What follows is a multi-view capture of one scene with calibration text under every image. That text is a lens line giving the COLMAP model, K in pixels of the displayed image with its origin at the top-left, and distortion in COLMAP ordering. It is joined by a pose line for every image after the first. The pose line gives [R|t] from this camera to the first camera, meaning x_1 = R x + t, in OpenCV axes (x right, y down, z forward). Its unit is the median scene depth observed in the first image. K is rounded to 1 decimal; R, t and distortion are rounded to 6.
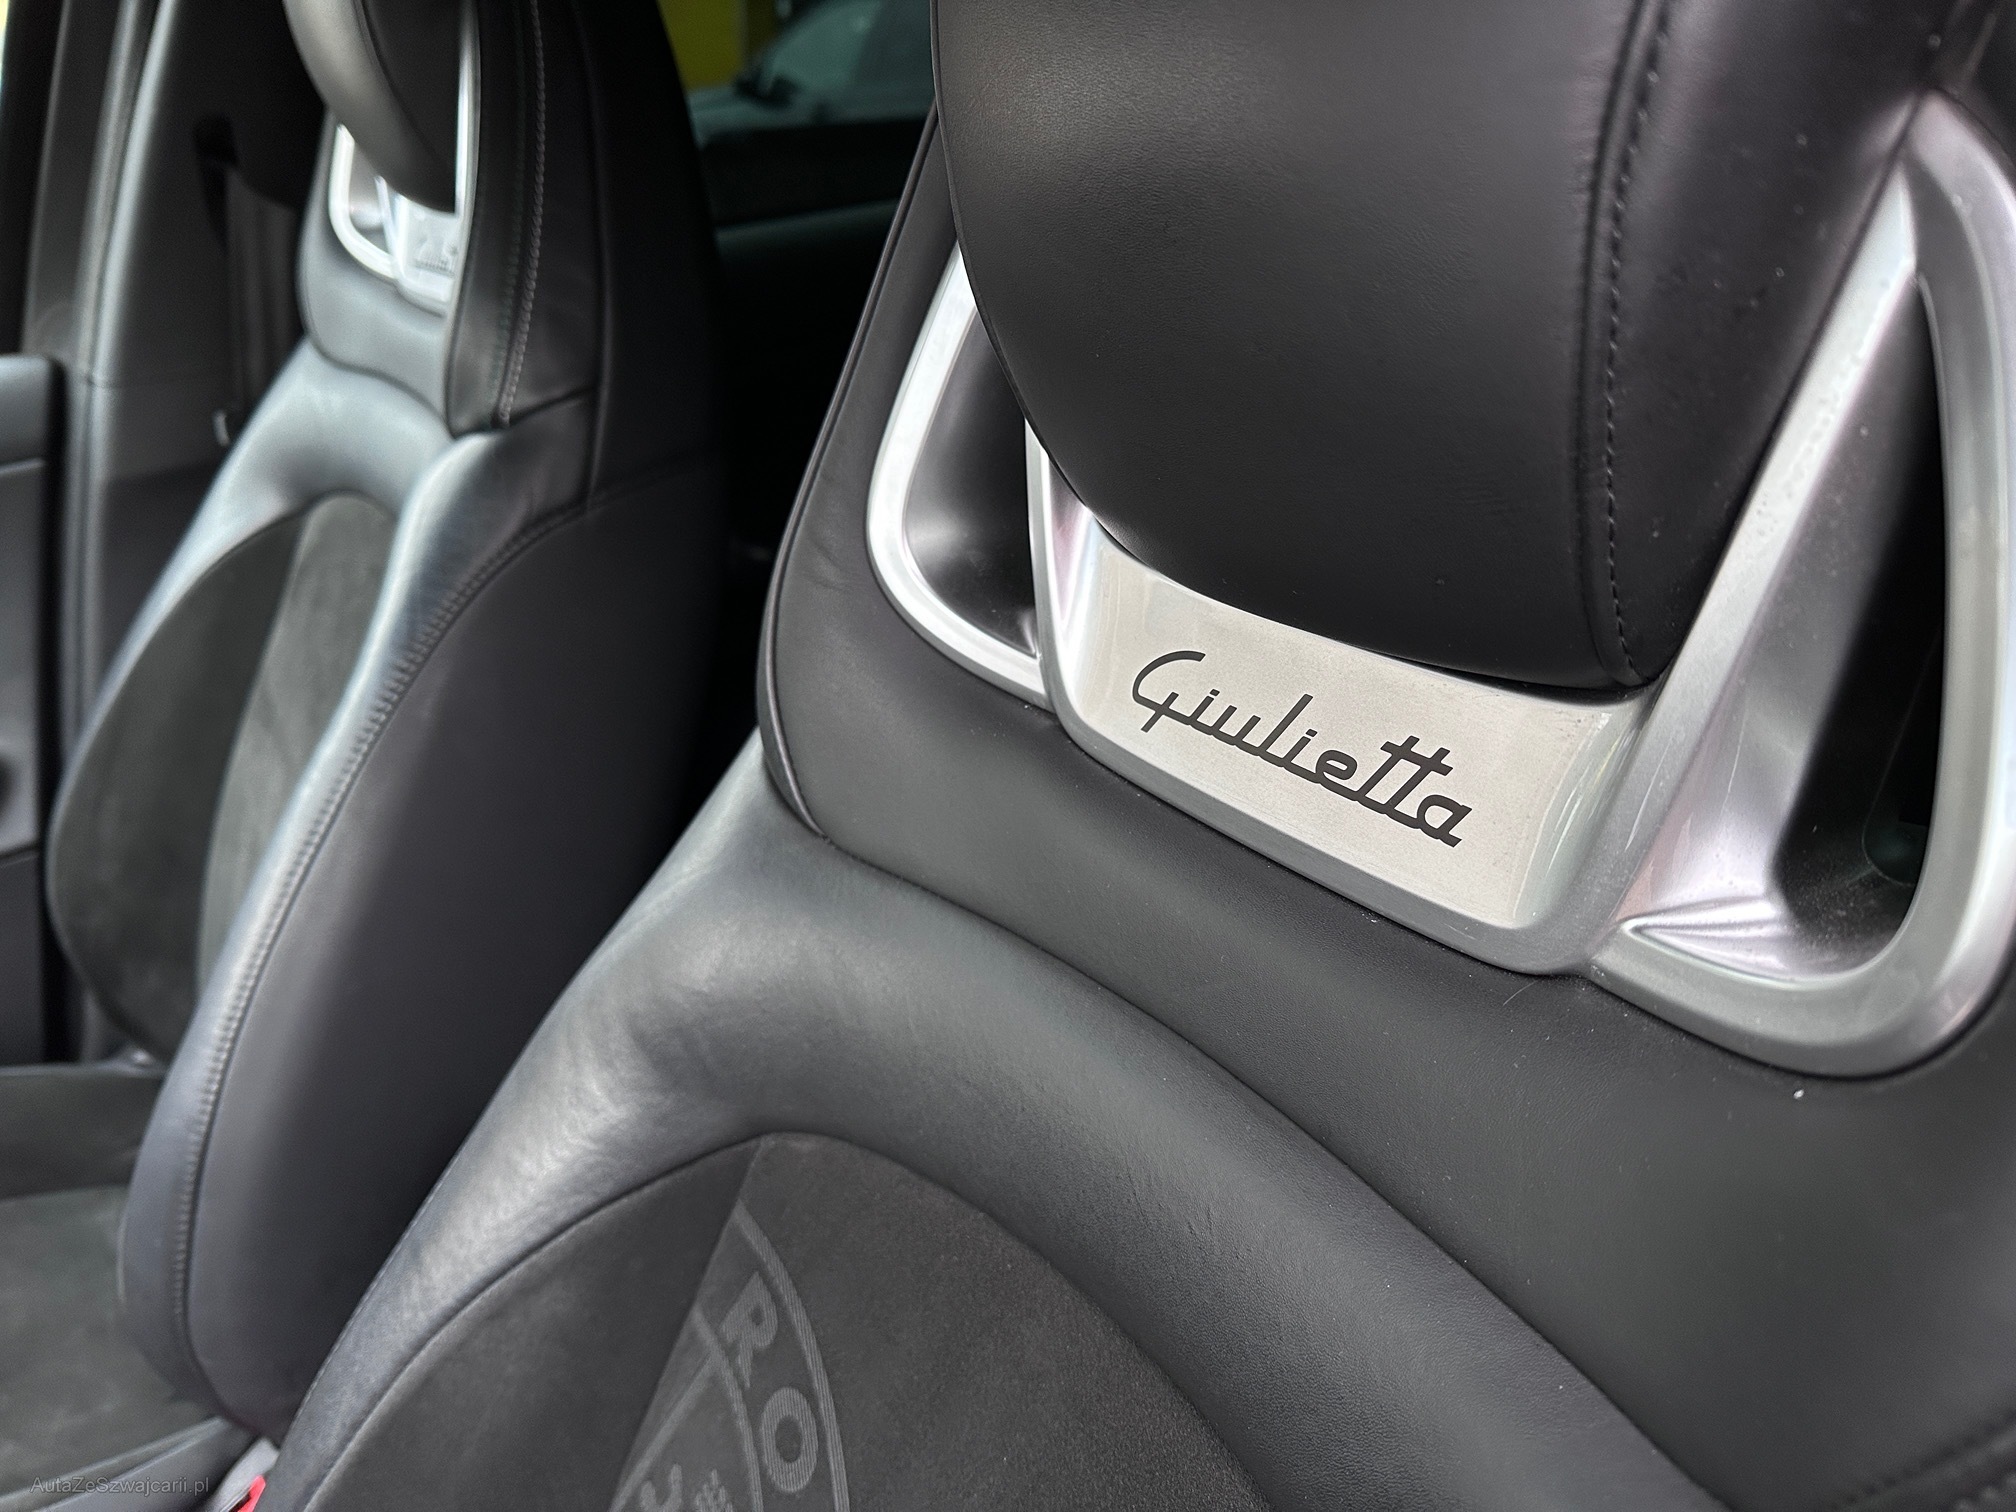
lens RADIAL K [[1478.1, 0, 1008.0], [0, 1478.1, 756.0], [0, 0, 1]] dist [0.048241, -0.094109]
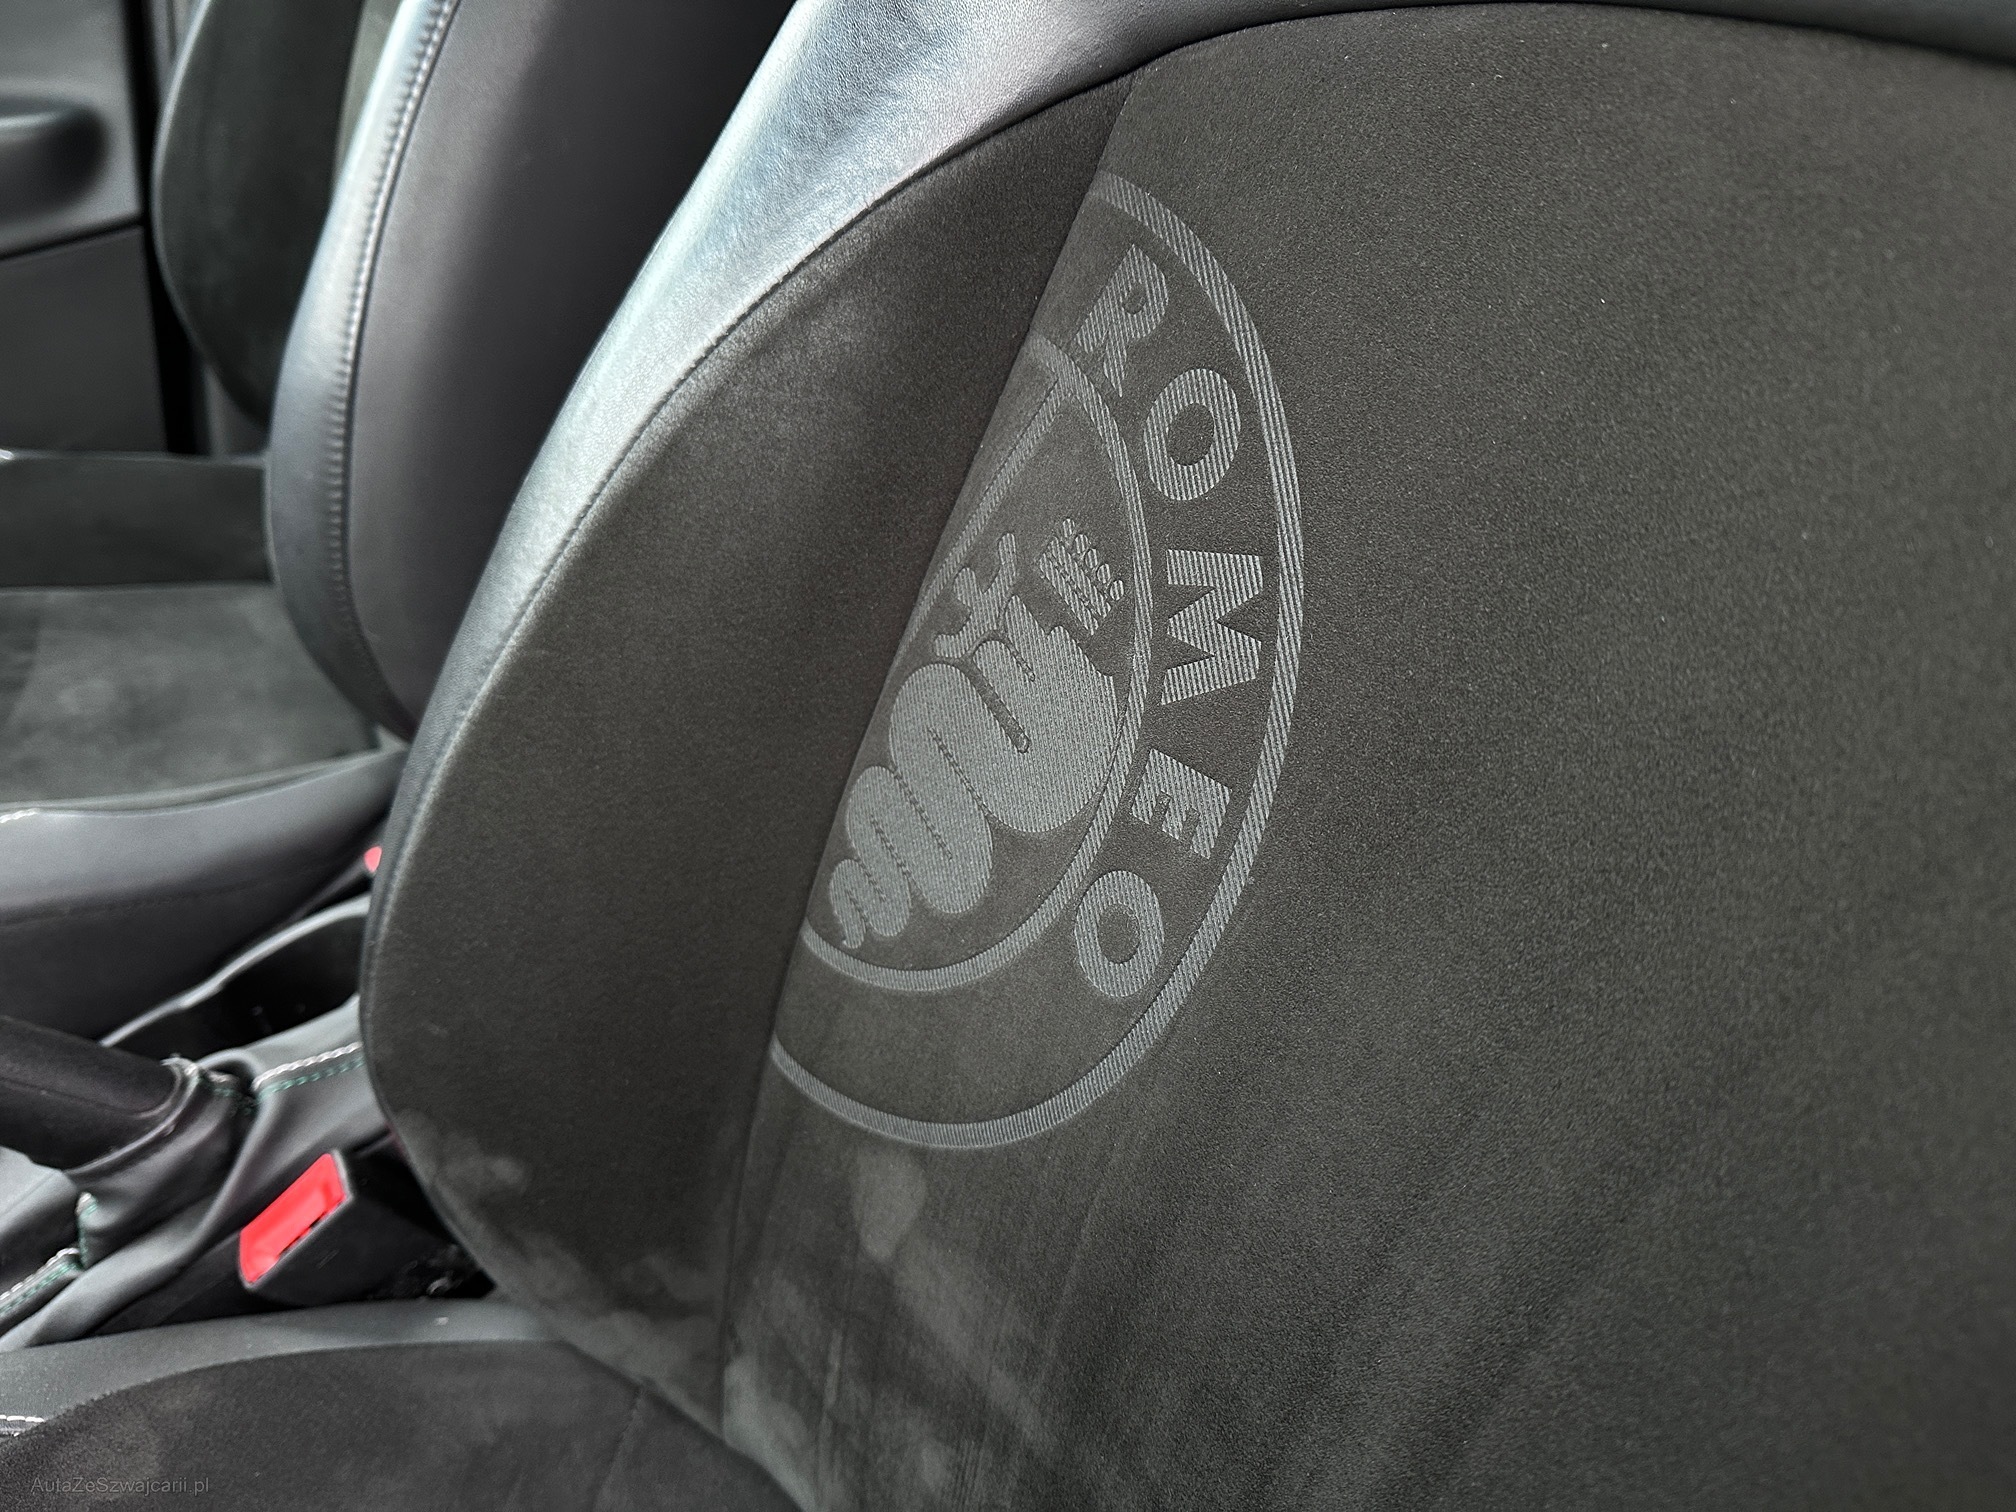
lens RADIAL K [[1437.1, 0, 1008.0], [0, 1437.1, 756.0], [0, 0, 1]] dist [0.136204, -0.179897]
pose [[0.997574, 0.038462, -0.058024, -0.179525], [-0.025697, 0.978097, 0.206555, 0.444361], [0.064697, -0.204563, 0.976713, 0.260713]]
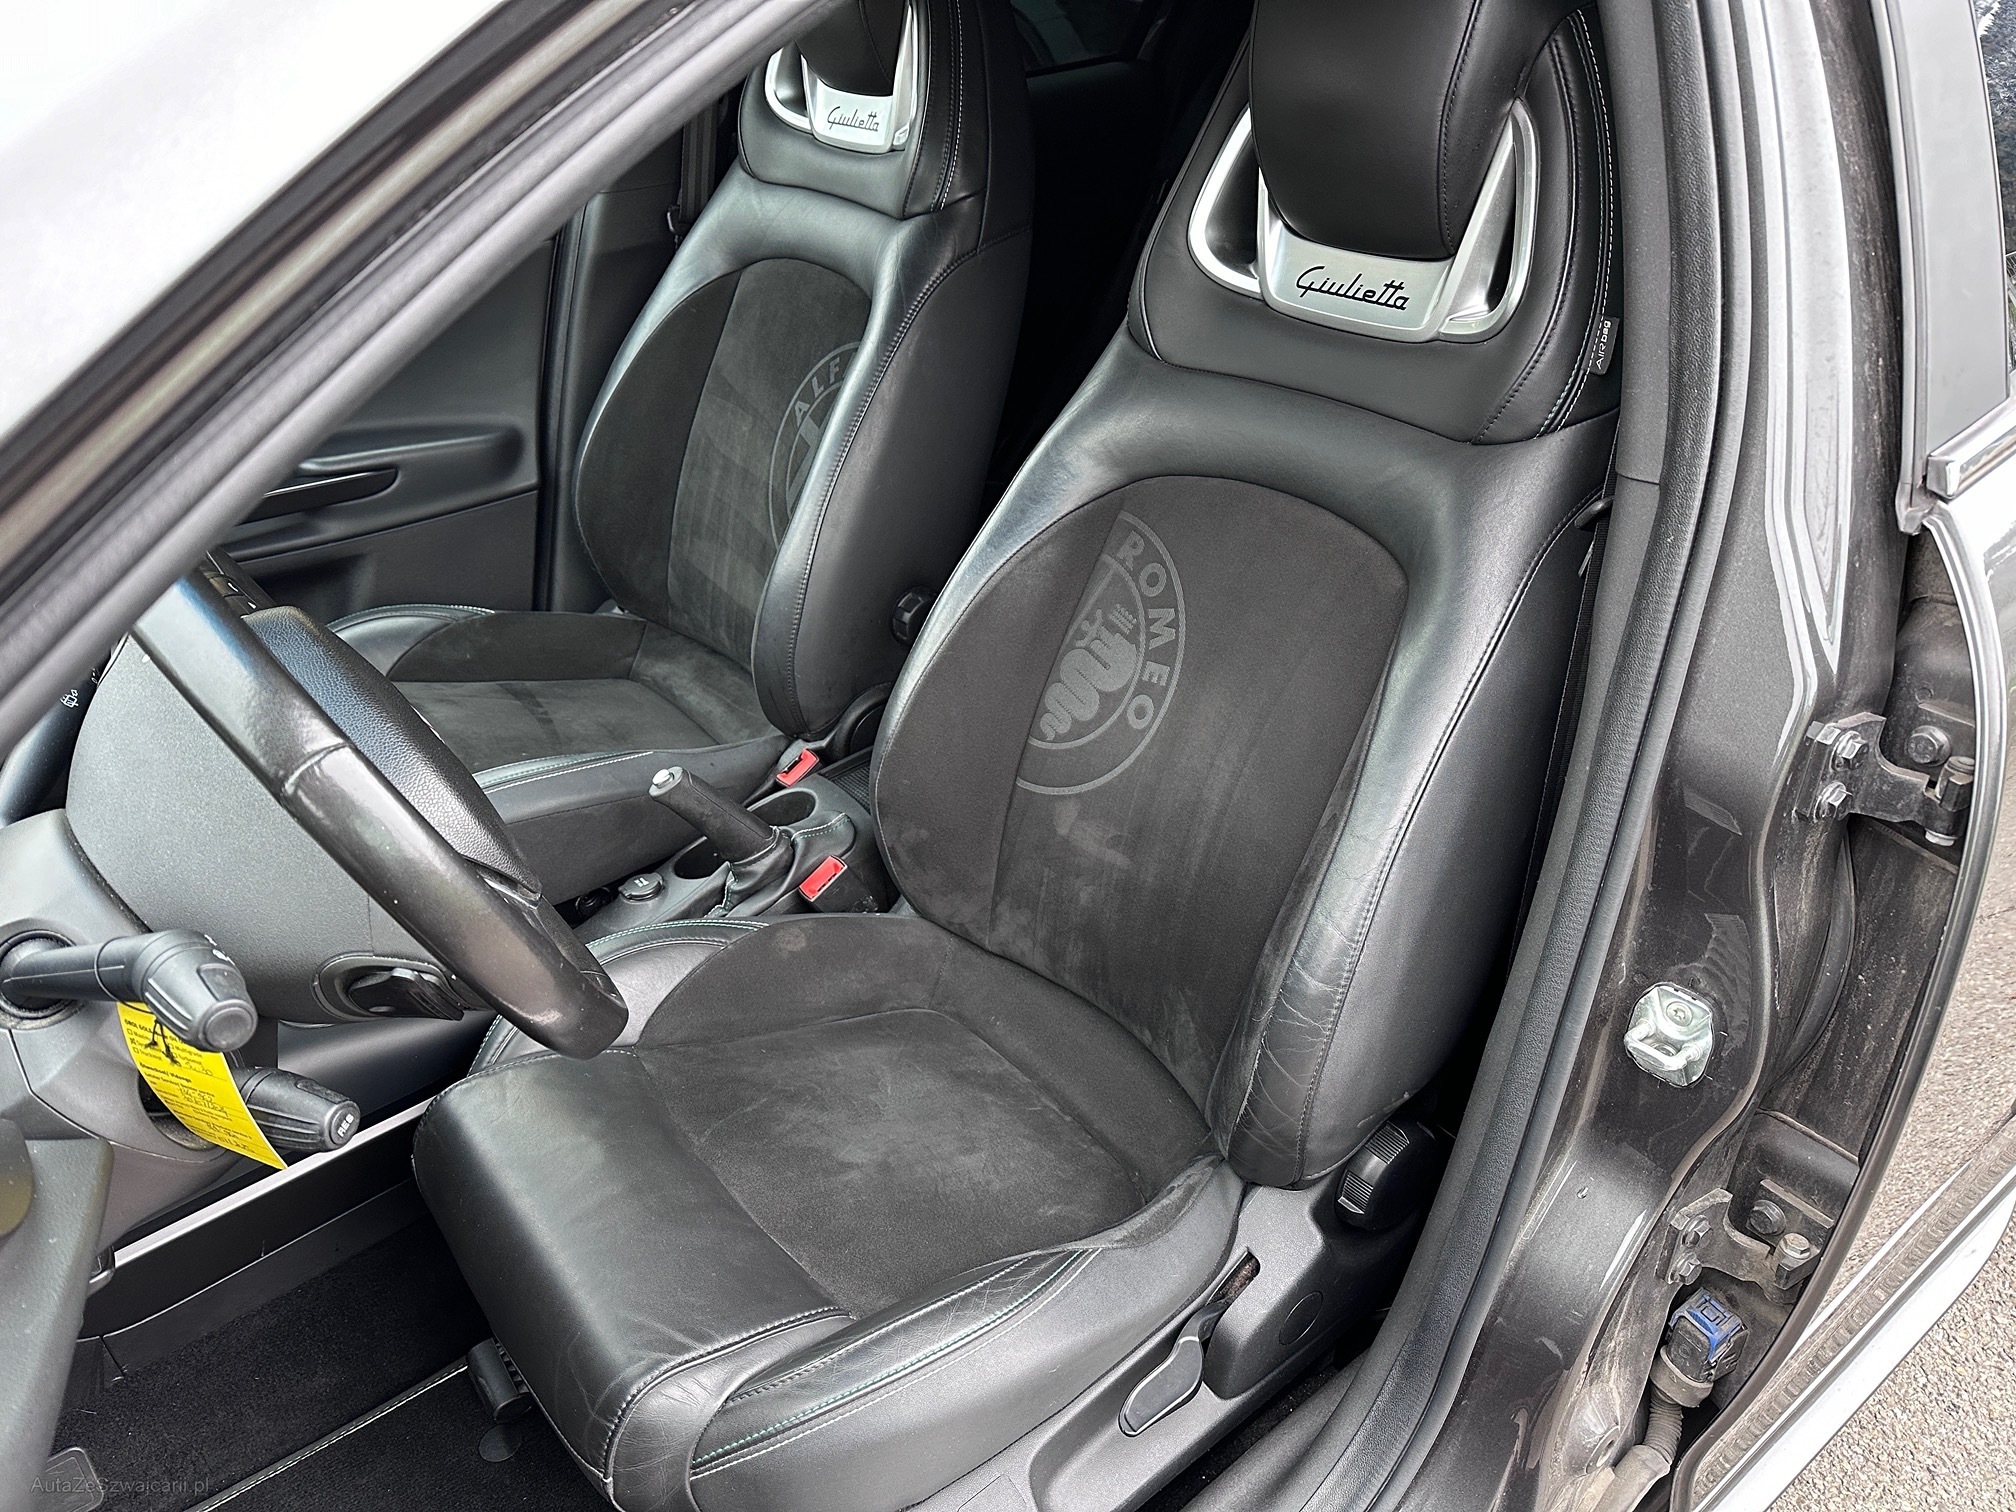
lens RADIAL K [[1437.1, 0, 1008.0], [0, 1437.1, 756.0], [0, 0, 1]] dist [0.136204, -0.179897]
pose [[0.999033, -0.003296, 0.043843, -0.508460], [-0.000772, 0.995719, 0.092434, 0.510315], [-0.043959, -0.092378, 0.994753, -1.605233]]
